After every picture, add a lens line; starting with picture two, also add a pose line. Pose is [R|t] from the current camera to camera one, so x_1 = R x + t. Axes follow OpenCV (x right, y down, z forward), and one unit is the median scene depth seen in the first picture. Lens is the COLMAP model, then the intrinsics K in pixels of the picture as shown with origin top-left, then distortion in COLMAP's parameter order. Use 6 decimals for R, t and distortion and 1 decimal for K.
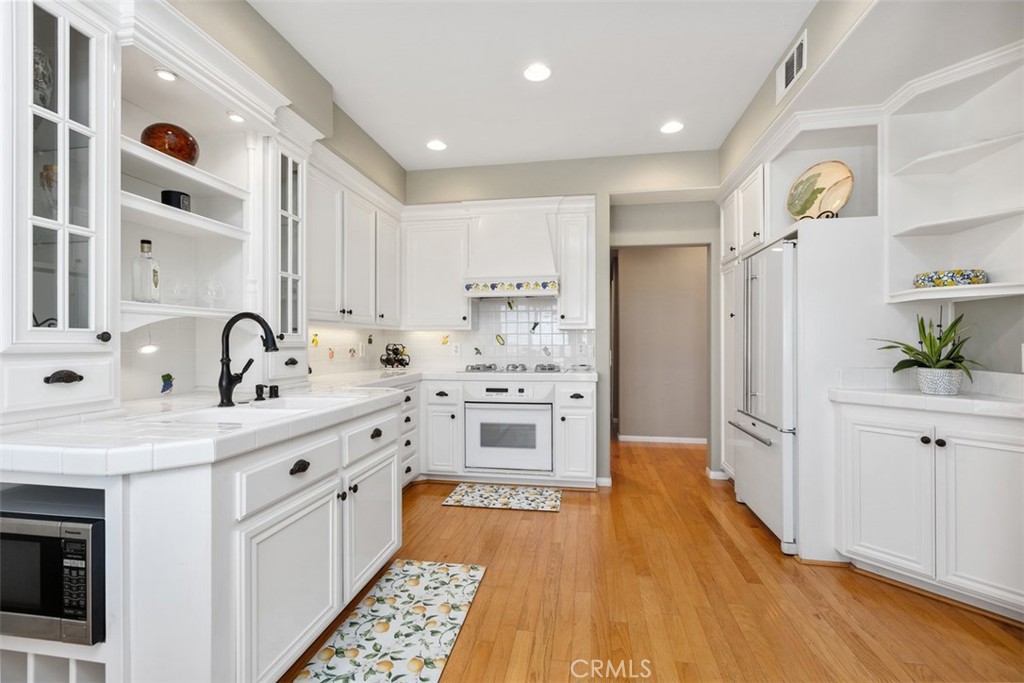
lens RADIAL K [[462.0, 0, 512.2], [0, 462.0, 341.0], [0, 0, 1]] dist [-0.000217, -0.000957]
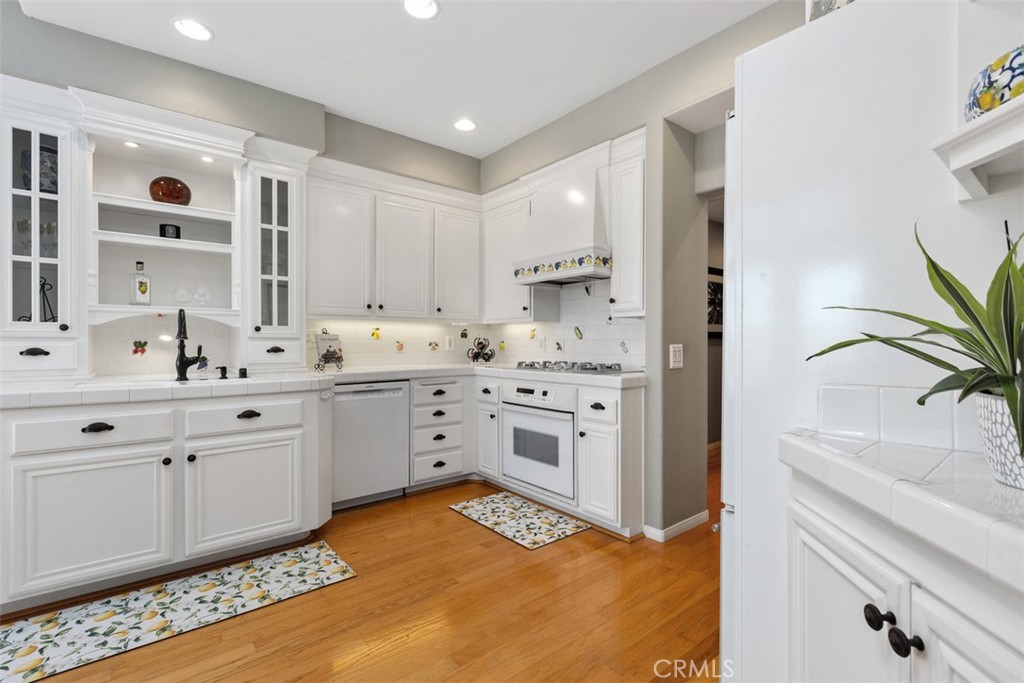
lens RADIAL K [[462.0, 0, 507.5], [0, 462.0, 346.6], [0, 0, 1]] dist [-0.000217, -0.000957]
pose [[0.743545, 0.007638, -0.668642, 0.772413], [-0.000551, 0.999941, 0.010810, 0.023191], [0.668685, -0.007669, 0.743506, 0.517557]]
